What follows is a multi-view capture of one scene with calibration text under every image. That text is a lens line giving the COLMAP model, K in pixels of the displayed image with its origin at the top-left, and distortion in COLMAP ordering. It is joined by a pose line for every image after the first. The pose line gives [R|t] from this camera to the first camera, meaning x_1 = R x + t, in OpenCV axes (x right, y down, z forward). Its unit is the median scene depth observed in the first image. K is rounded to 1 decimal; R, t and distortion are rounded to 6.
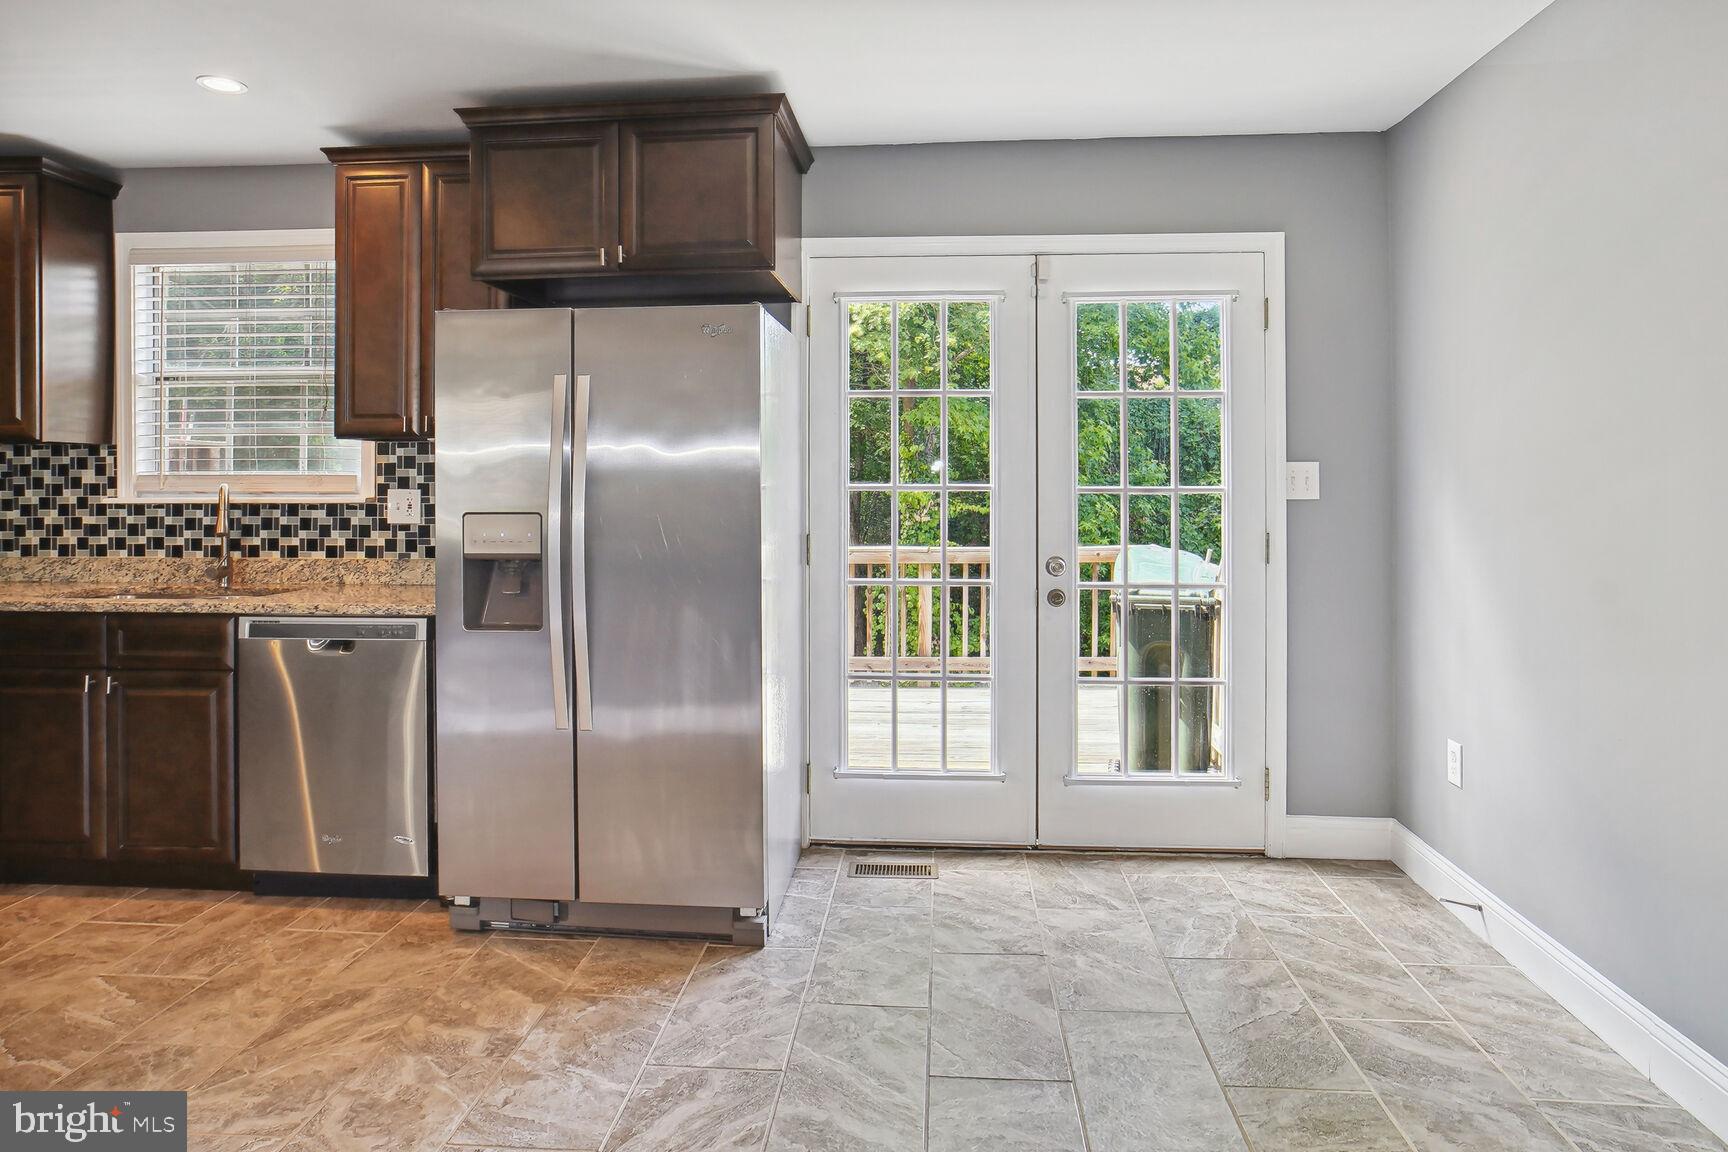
lens RADIAL K [[1075.0, 0, 855.5], [0, 1075.0, 483.7], [0, 0, 1]] dist [-0.004324, 0.008907]
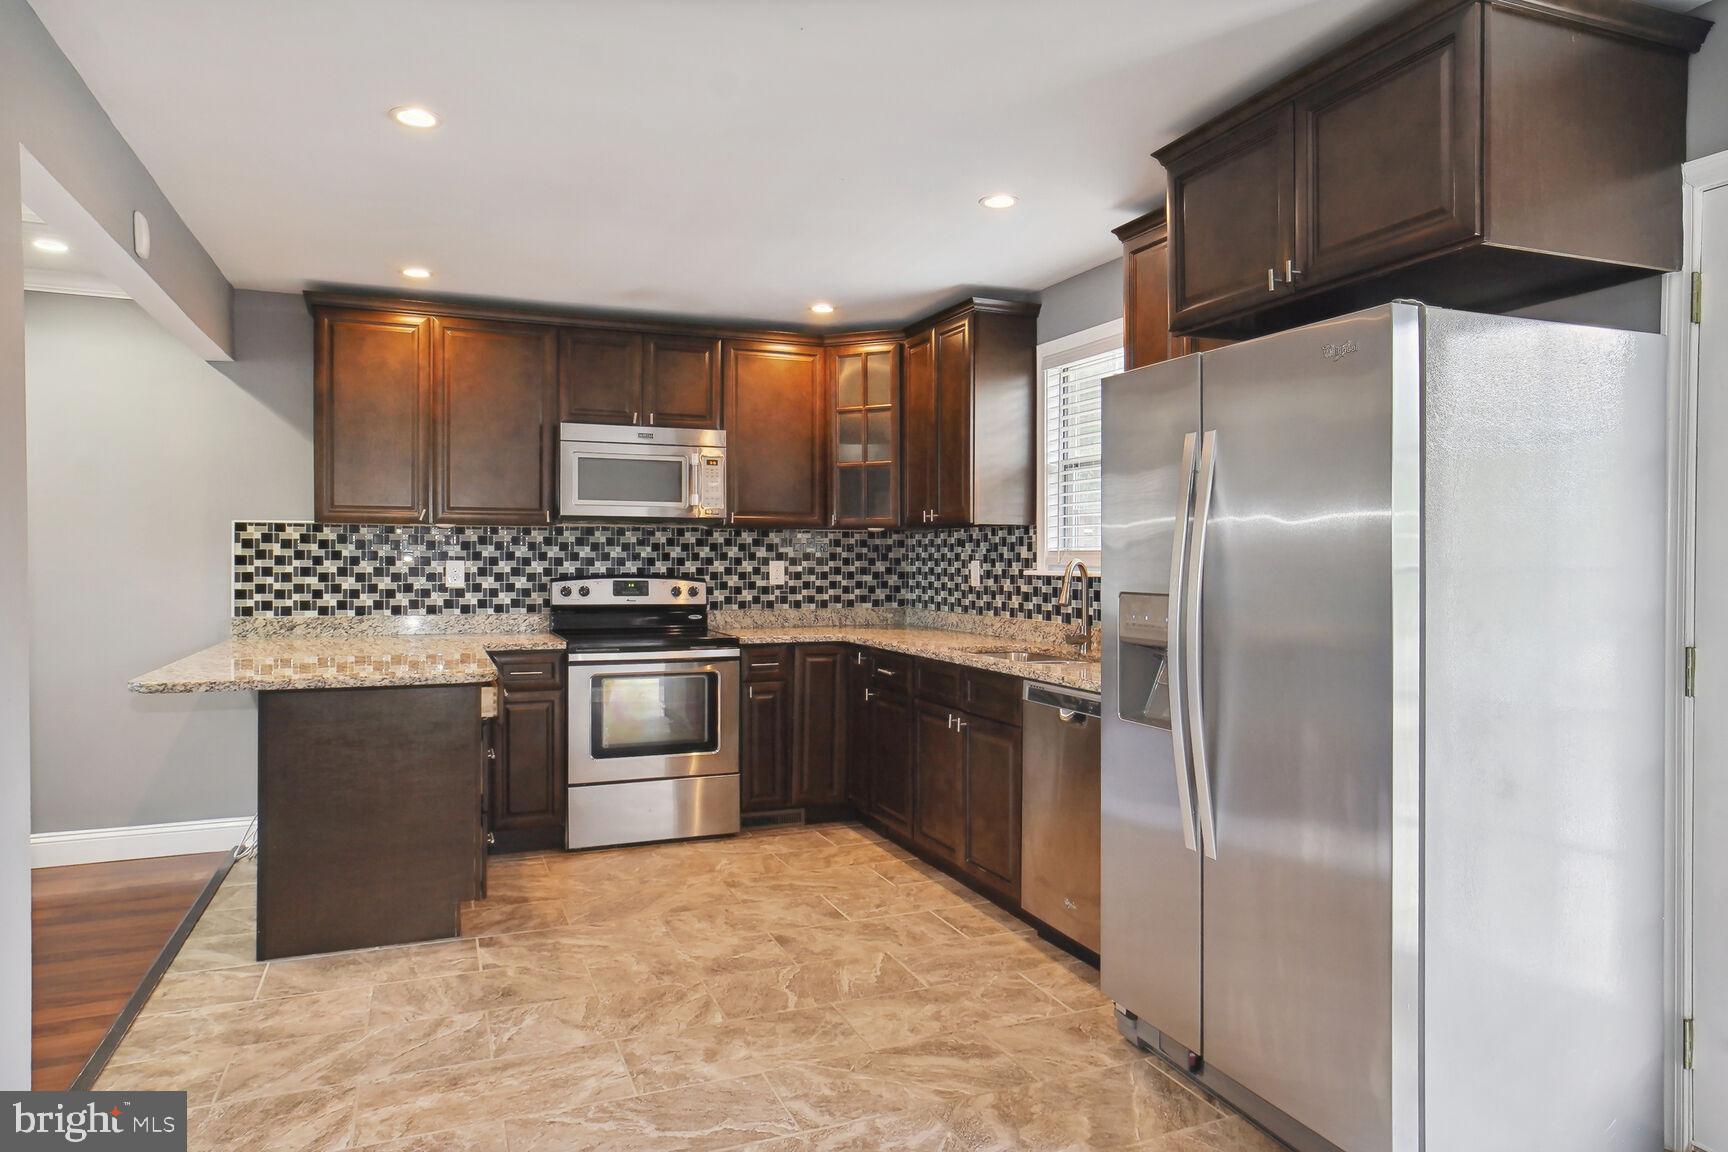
lens RADIAL K [[1075.0, 0, 865.8], [0, 1075.0, 567.5], [0, 0, 1]] dist [-0.004324, 0.008907]
pose [[0.462580, 0.013519, -0.886474, 0.330703], [-0.006645, 0.999909, 0.011781, -0.003148], [0.886553, 0.000441, 0.462628, 0.348632]]
